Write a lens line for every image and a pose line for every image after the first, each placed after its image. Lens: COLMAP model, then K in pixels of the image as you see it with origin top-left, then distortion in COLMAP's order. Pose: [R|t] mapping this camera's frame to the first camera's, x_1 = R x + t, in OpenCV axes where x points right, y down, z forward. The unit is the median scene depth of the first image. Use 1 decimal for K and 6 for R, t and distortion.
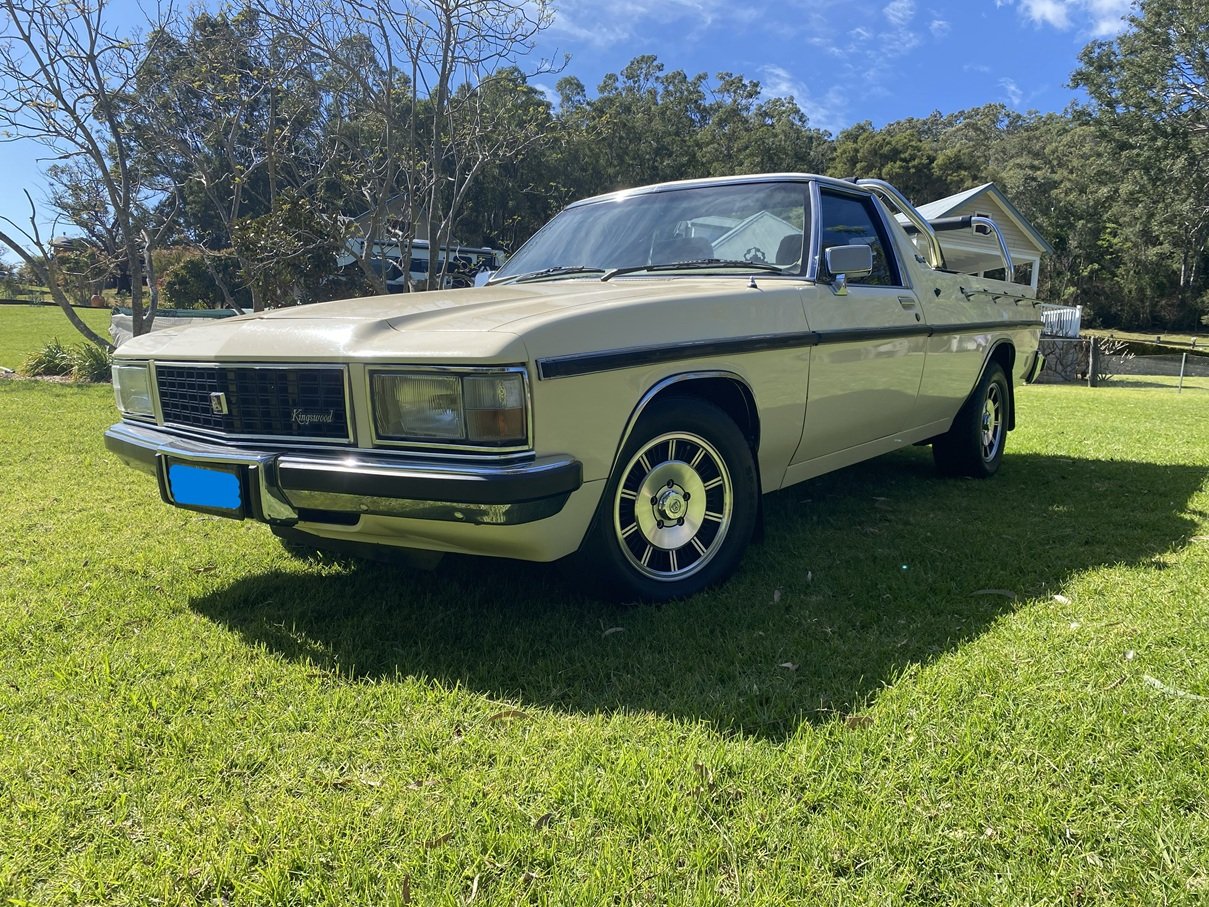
lens RADIAL K [[890.5, 0, 604.5], [0, 890.5, 453.5], [0, 0, 1]] dist [0.062427, -0.080364]
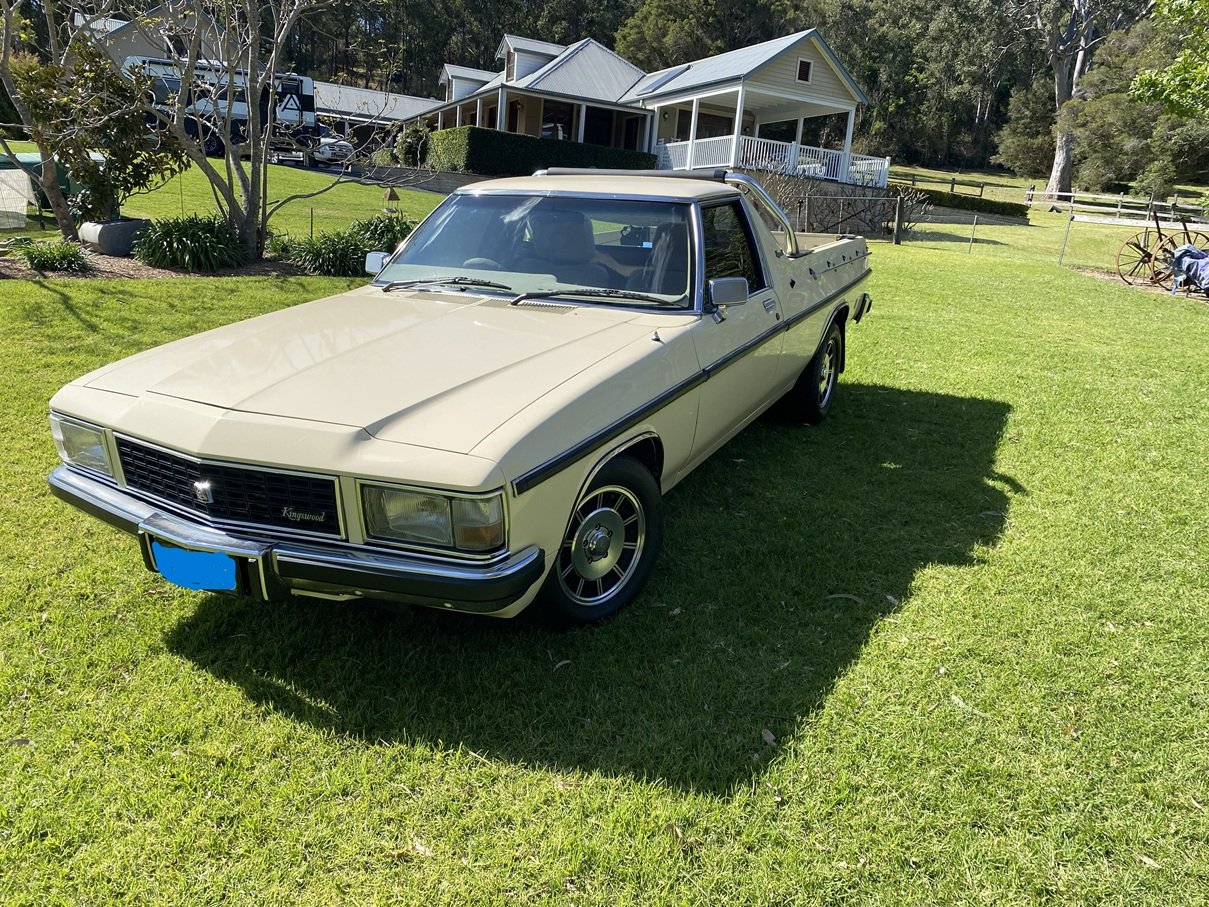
lens RADIAL K [[883.4, 0, 604.5], [0, 883.4, 453.5], [0, 0, 1]] dist [0.068166, -0.095994]
pose [[0.982092, -0.039687, 0.184176, -0.133102], [0.006810, 0.984400, 0.175812, -0.274054], [-0.188280, -0.171410, 0.967042, -0.141744]]
